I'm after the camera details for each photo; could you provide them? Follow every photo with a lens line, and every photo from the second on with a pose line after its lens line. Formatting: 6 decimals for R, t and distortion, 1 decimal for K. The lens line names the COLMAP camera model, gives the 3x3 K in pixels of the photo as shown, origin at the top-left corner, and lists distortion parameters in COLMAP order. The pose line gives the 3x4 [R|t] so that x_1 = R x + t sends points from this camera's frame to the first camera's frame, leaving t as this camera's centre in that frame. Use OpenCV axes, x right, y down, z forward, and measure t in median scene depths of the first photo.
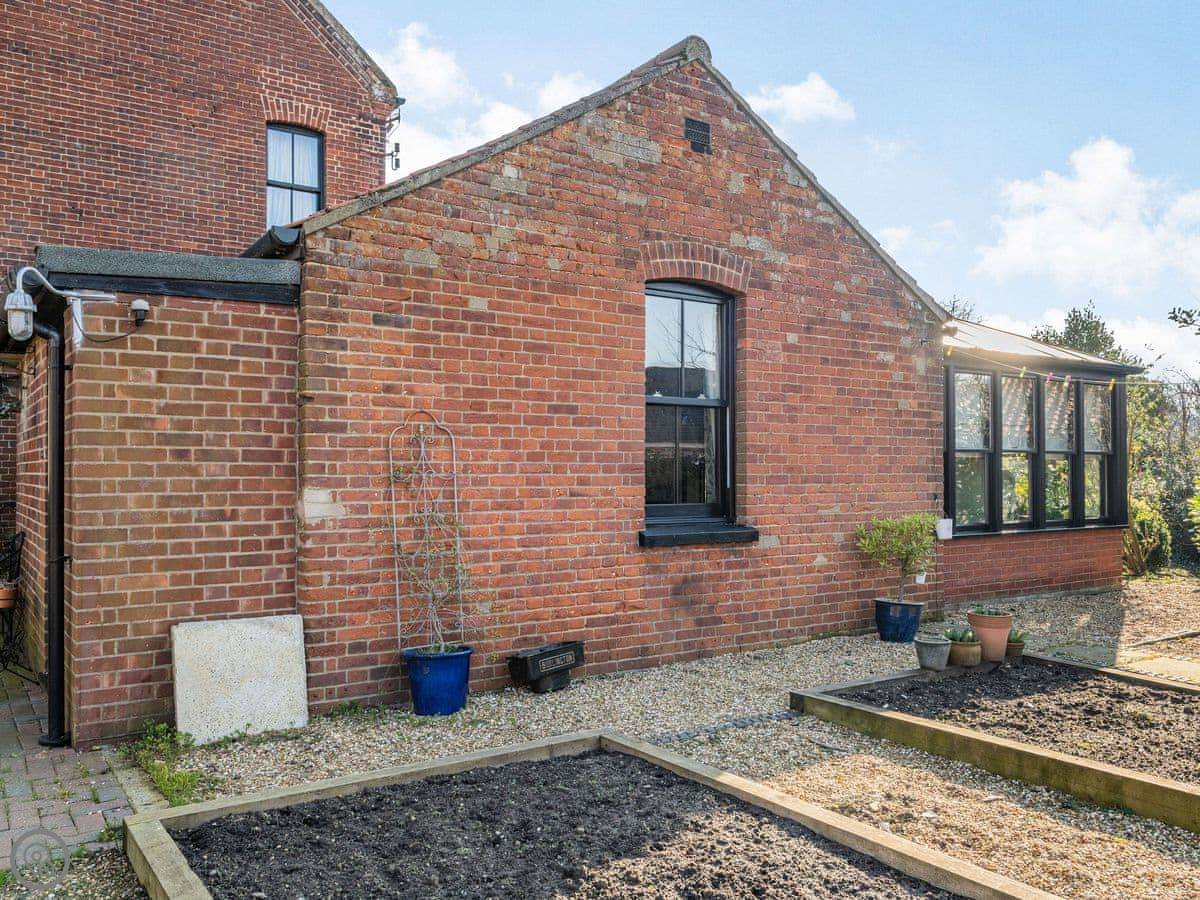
lens RADIAL K [[999.5, 0, 600.0], [0, 999.5, 450.0], [0, 0, 1]] dist [0.009429, 0.002037]
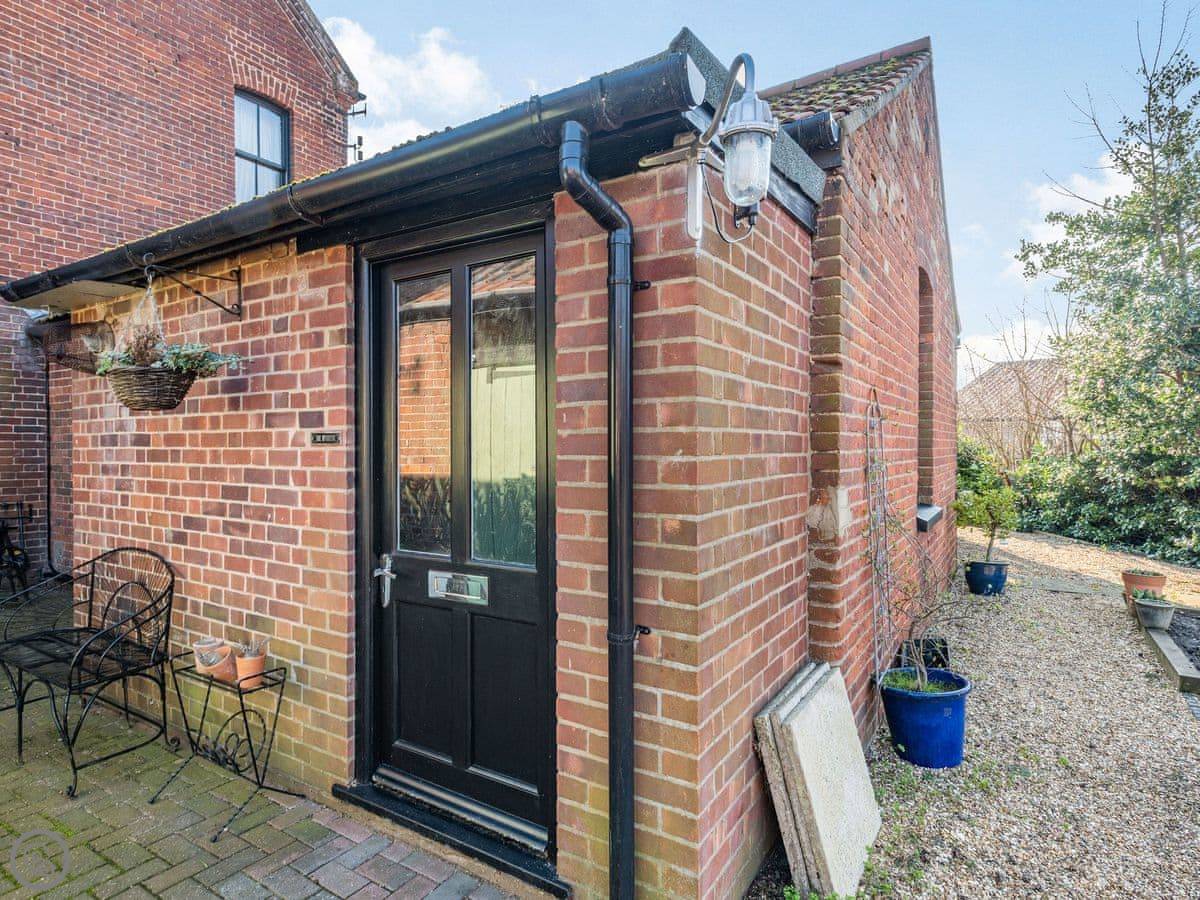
lens RADIAL K [[670.5, 0, 582.4], [0, 670.5, 449.8], [0, 0, 1]] dist [0.006958, -0.000216]
pose [[0.919522, -0.000145, 0.393039, -0.280194], [-0.011353, 0.999573, 0.026928, -0.000431], [-0.392875, -0.029223, 0.919128, 0.266842]]
